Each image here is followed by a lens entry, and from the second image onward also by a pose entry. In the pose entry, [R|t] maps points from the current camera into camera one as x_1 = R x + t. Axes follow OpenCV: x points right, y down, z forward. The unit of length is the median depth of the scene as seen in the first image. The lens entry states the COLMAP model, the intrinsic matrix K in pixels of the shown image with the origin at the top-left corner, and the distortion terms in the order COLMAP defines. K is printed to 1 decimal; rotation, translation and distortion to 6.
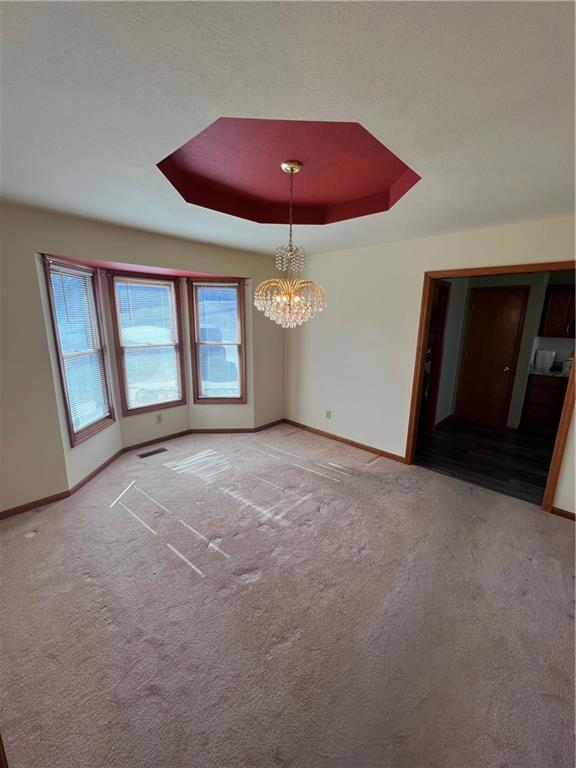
lens RADIAL K [[303.6, 0, 288.0], [0, 303.6, 384.0], [0, 0, 1]] dist [0.000389, -0.000006]
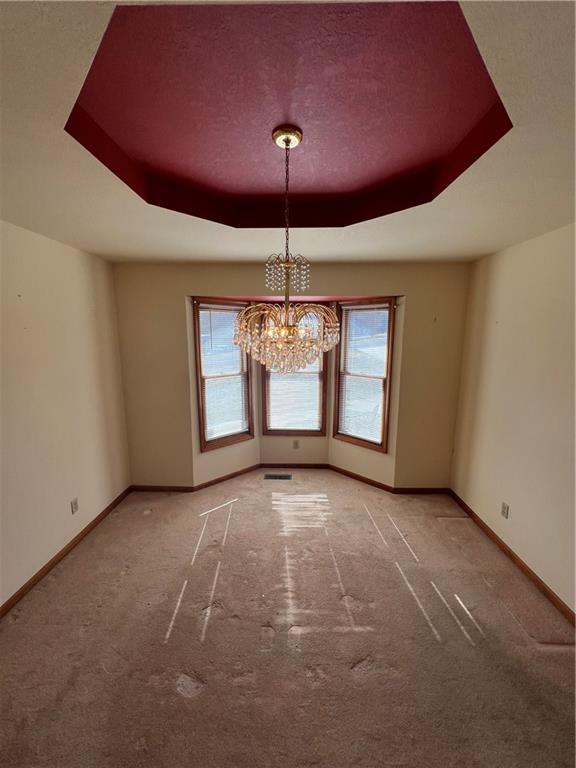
lens RADIAL K [[306.0, 0, 288.0], [0, 306.0, 384.0], [0, 0, 1]] dist [0.001600, 0.000204]
pose [[0.680246, 0.115107, -0.723889, 0.282382], [-0.154342, 0.987944, 0.012058, -0.097214], [0.716550, 0.103524, 0.689811, 0.294709]]
